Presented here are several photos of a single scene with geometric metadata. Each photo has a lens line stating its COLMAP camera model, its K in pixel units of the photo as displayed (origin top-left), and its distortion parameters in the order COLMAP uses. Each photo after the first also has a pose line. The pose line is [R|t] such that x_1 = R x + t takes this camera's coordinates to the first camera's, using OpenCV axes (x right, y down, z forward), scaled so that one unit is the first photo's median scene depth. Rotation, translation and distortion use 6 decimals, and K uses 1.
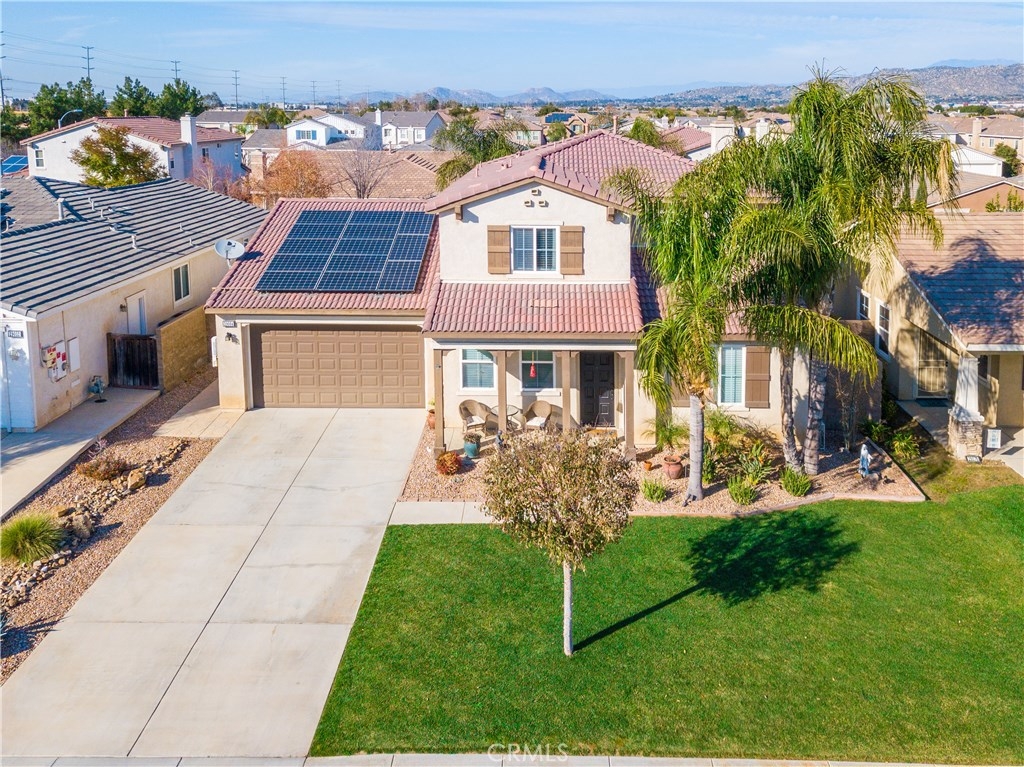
lens RADIAL K [[830.3, 0, 550.7], [0, 830.3, 312.6], [0, 0, 1]] dist [0.014806, 0.011209]
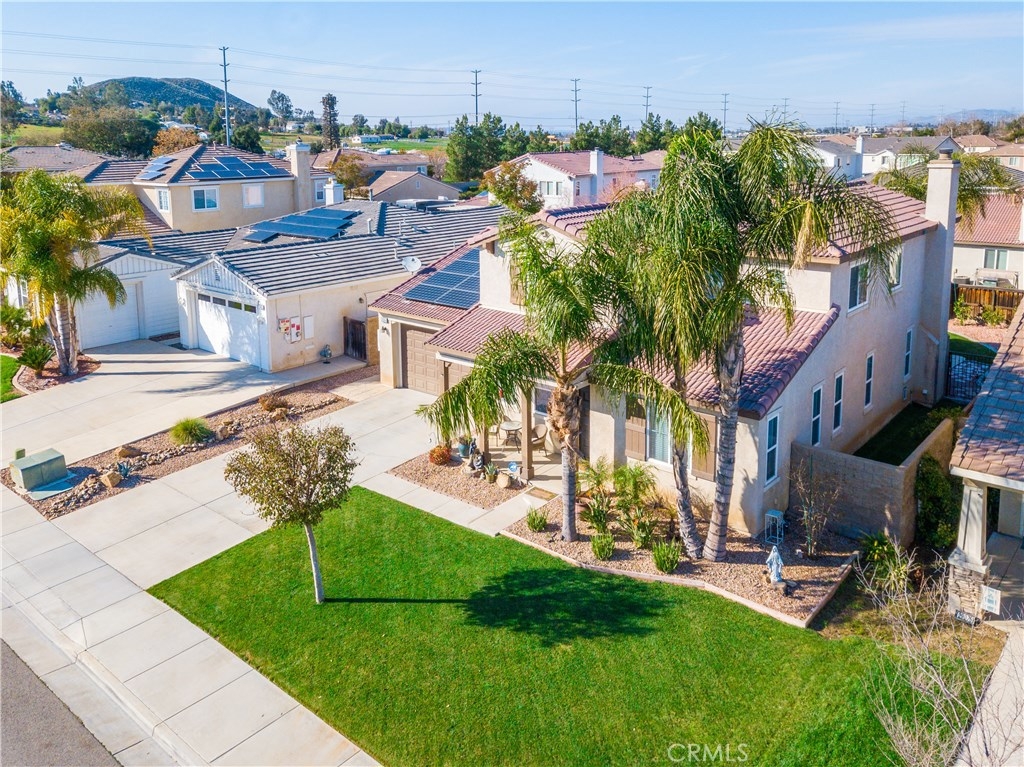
lens RADIAL K [[784.8, 0, 484.6], [0, 784.8, 383.5], [0, 0, 1]] dist [0.018542, 0.001291]
pose [[0.753938, 0.179723, -0.631883, 0.596293], [-0.138301, 0.983717, 0.114779, -0.058066], [0.642223, 0.000854, 0.766518, 0.161638]]
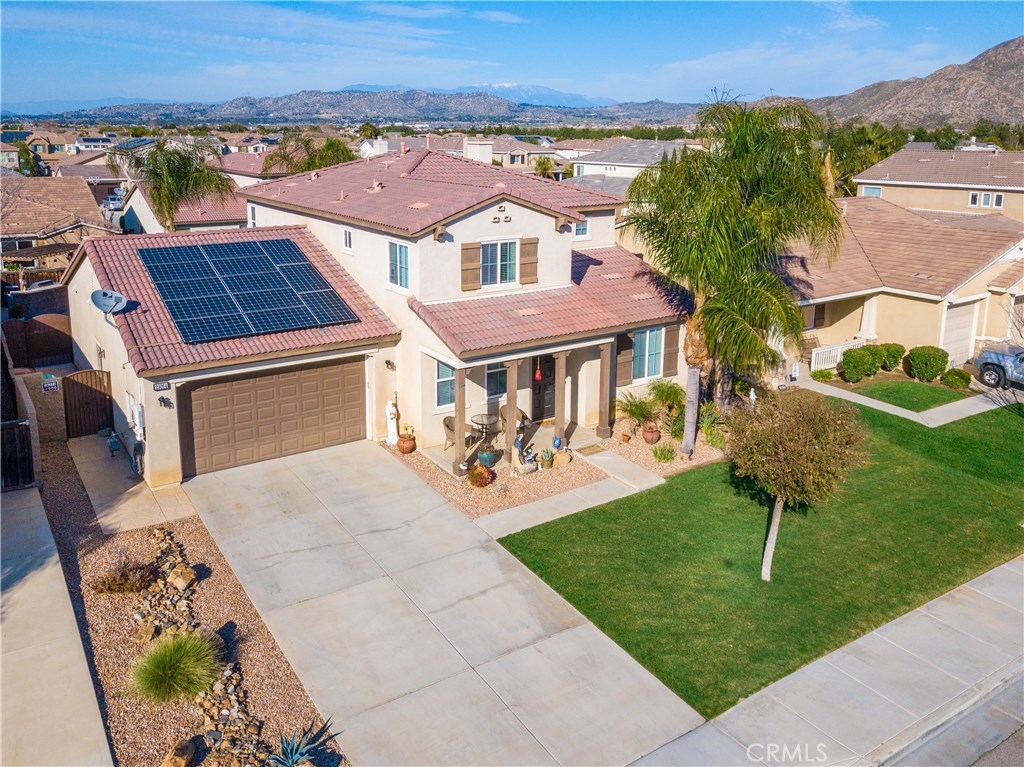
lens RADIAL K [[784.8, 0, 484.6], [0, 784.8, 383.5], [0, 0, 1]] dist [0.018542, 0.001291]
pose [[0.842057, -0.169811, 0.511960, -0.574034], [0.132166, 0.985173, 0.109388, -0.037266], [-0.522945, -0.024447, 0.852016, 0.156187]]
